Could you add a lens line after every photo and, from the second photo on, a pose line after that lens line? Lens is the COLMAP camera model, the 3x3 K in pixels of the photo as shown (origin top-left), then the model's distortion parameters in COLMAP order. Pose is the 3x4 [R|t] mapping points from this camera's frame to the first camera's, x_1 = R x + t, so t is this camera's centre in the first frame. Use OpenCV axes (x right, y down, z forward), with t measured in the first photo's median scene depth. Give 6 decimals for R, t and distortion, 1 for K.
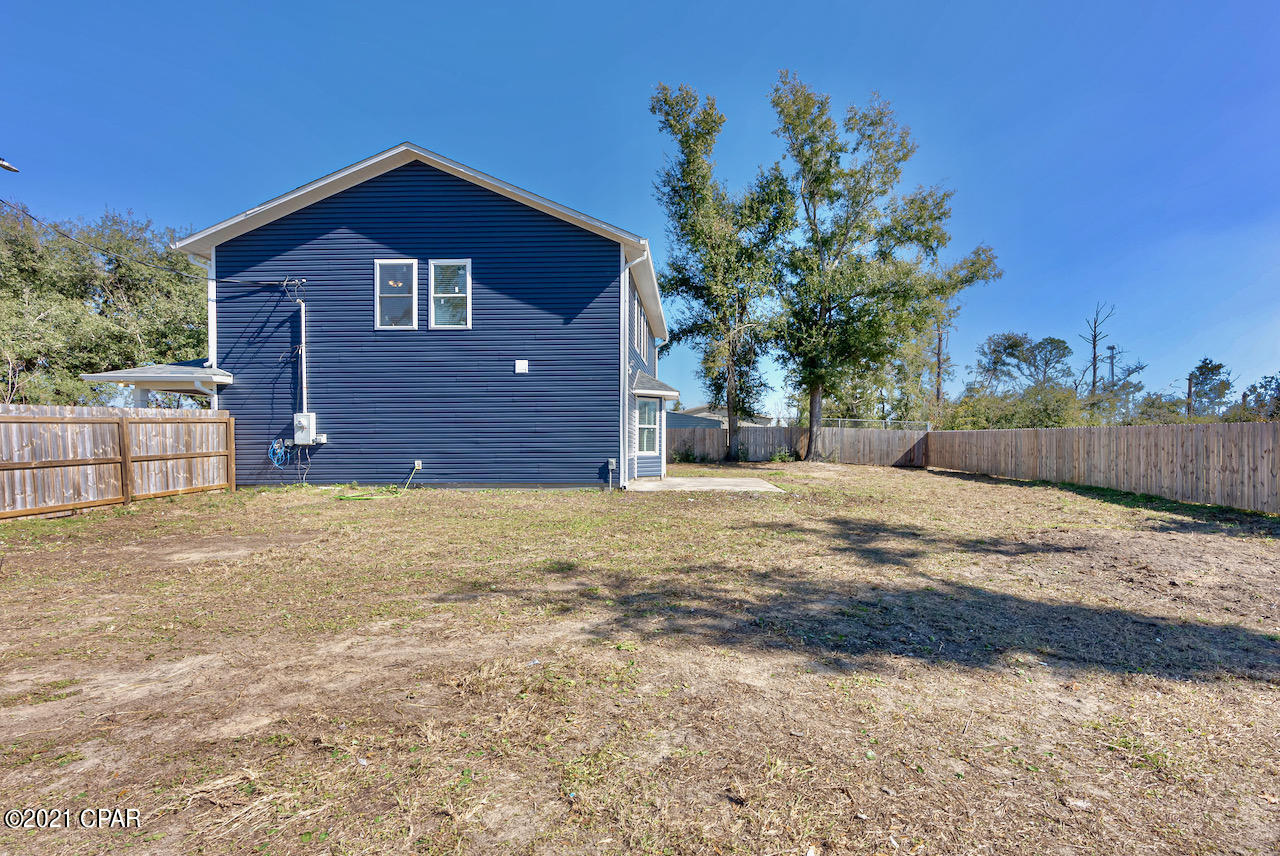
lens RADIAL K [[582.7, 0, 691.2], [0, 582.7, 459.5], [0, 0, 1]] dist [-0.009363, 0.003815]
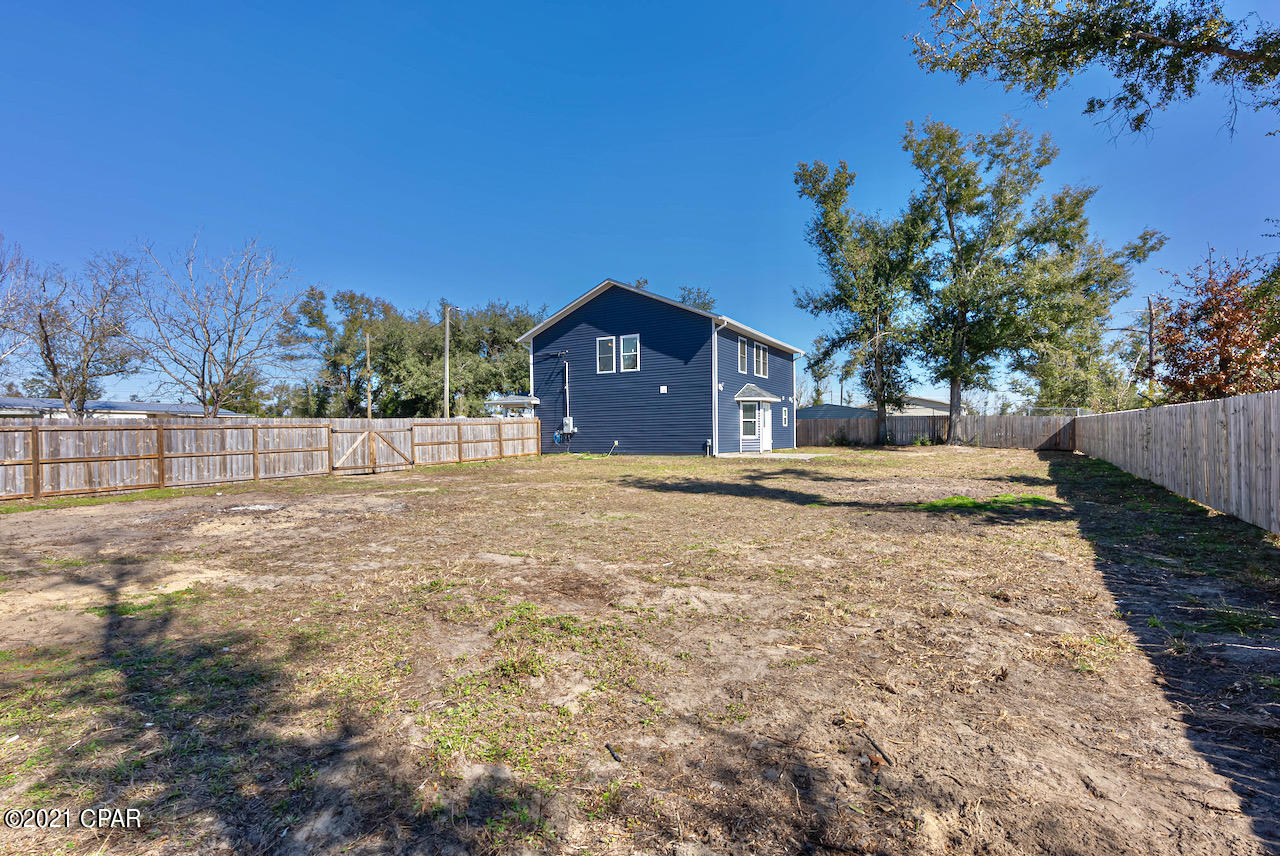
lens RADIAL K [[582.7, 0, 676.7], [0, 582.7, 445.1], [0, 0, 1]] dist [-0.009363, 0.003815]
pose [[0.894280, 0.001761, -0.447503, 0.321462], [-0.003991, 0.999984, -0.004040, 0.013060], [0.447489, 0.005398, 0.894273, -0.354584]]
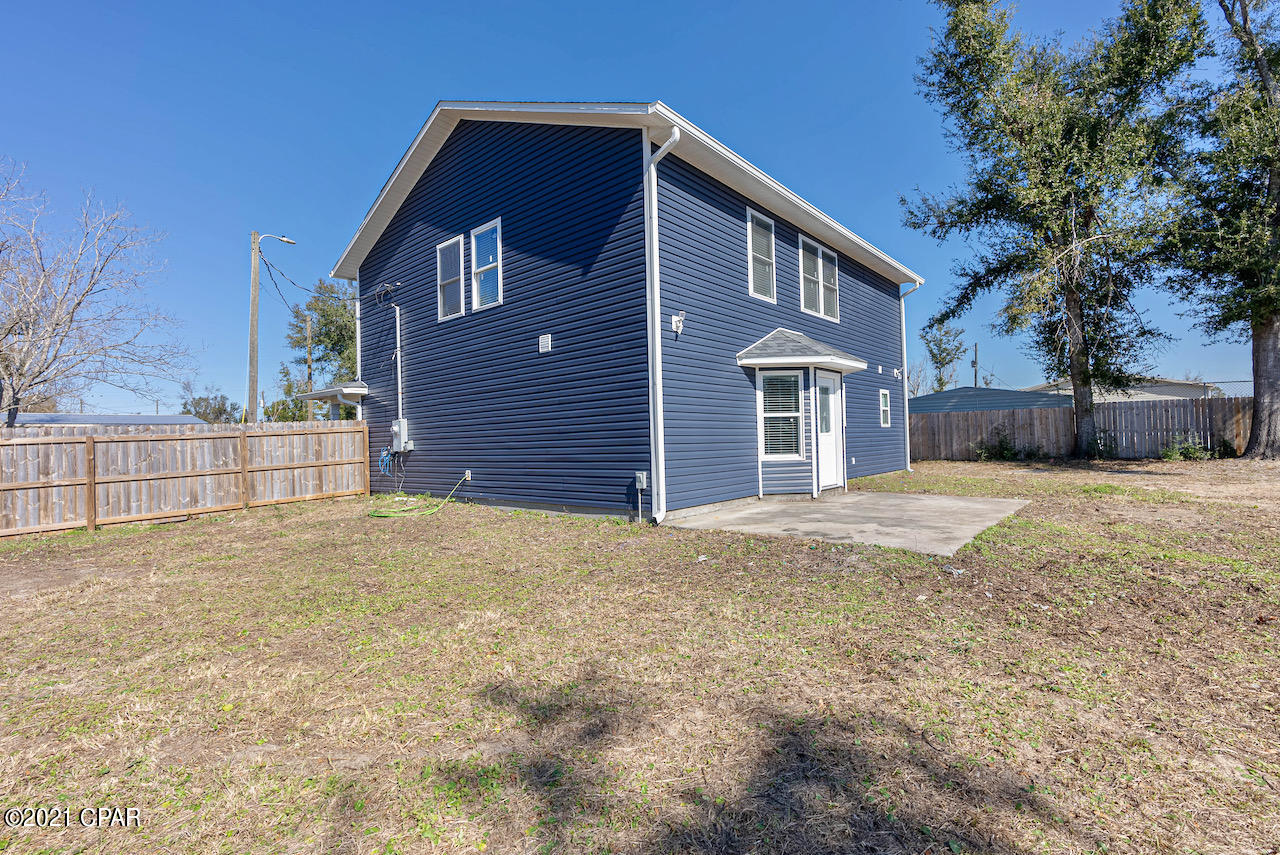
lens RADIAL K [[582.7, 0, 645.7], [0, 582.7, 426.0], [0, 0, 1]] dist [-0.009363, 0.003815]
pose [[0.769080, -0.034339, -0.638230, 0.150921], [0.009269, 0.999050, -0.042583, -0.013497], [0.639086, 0.026834, 0.768667, 0.294437]]
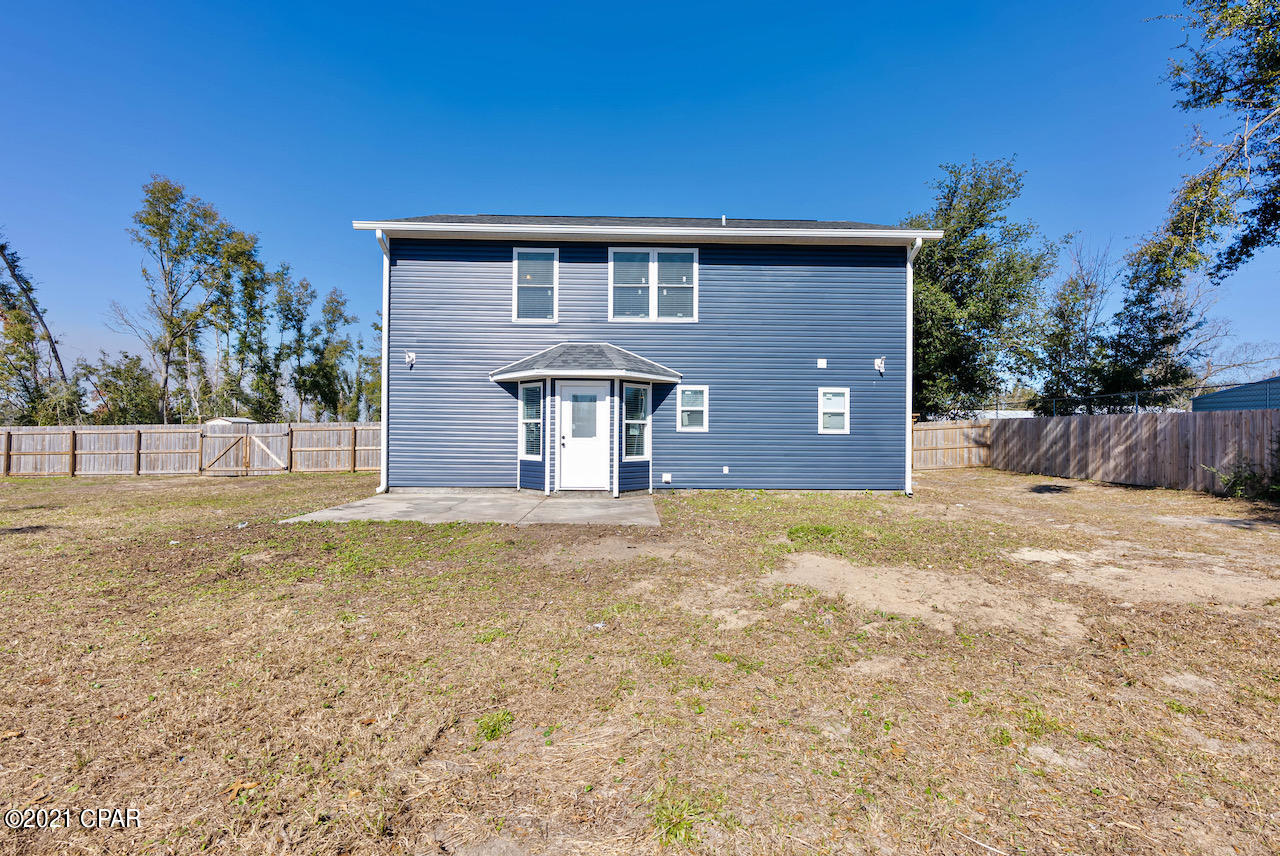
lens RADIAL K [[582.7, 0, 641.5], [0, 582.7, 424.8], [0, 0, 1]] dist [-0.009363, 0.003815]
pose [[0.037088, -0.017120, -0.999165, 0.466859], [-0.033709, 0.999263, -0.018373, -0.030455], [0.998743, 0.034362, 0.036484, 0.781928]]
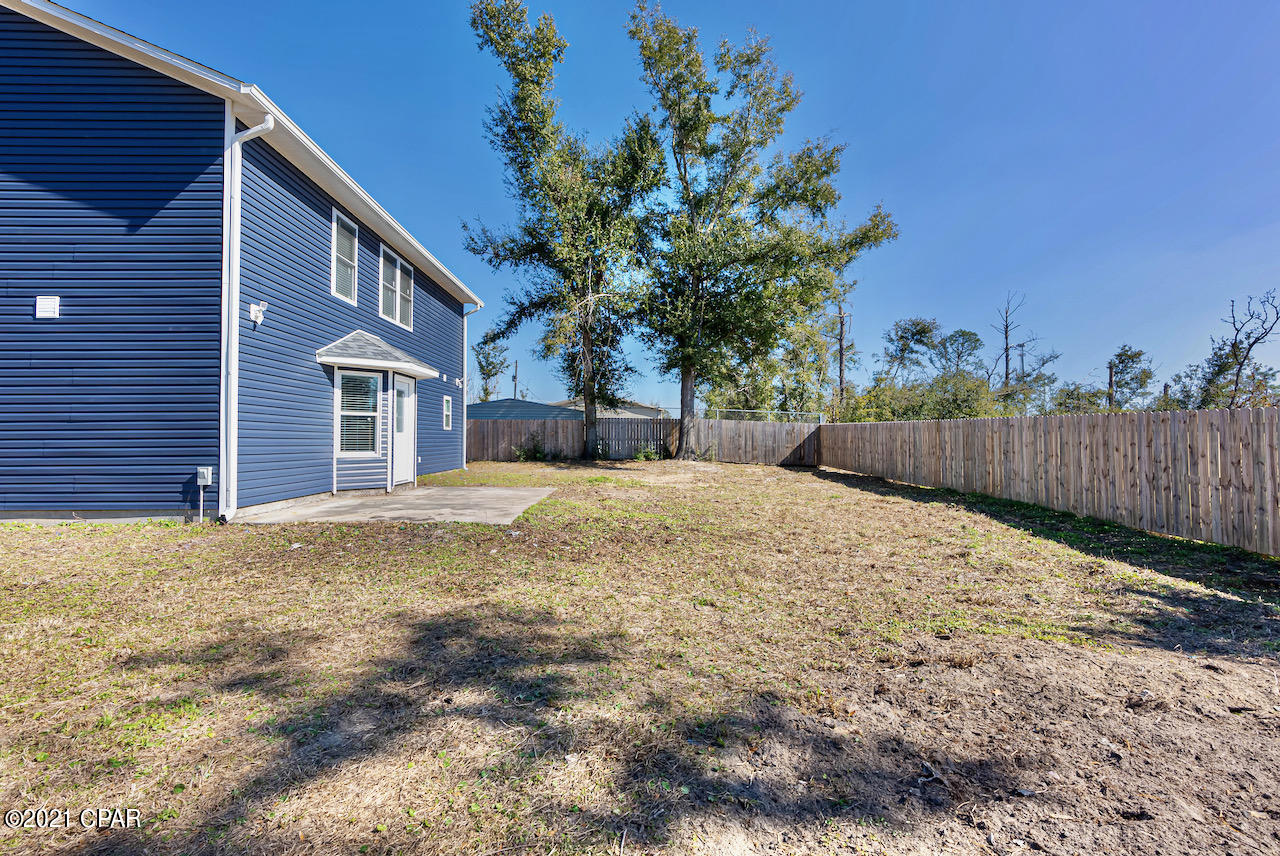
lens RADIAL K [[582.7, 0, 644.4], [0, 582.7, 428.4], [0, 0, 1]] dist [-0.009363, 0.003815]
pose [[0.998850, 0.002288, 0.047885, 0.152573], [-0.000288, 0.999129, -0.041736, -0.008990], [-0.047939, 0.041674, 0.997981, 0.228165]]
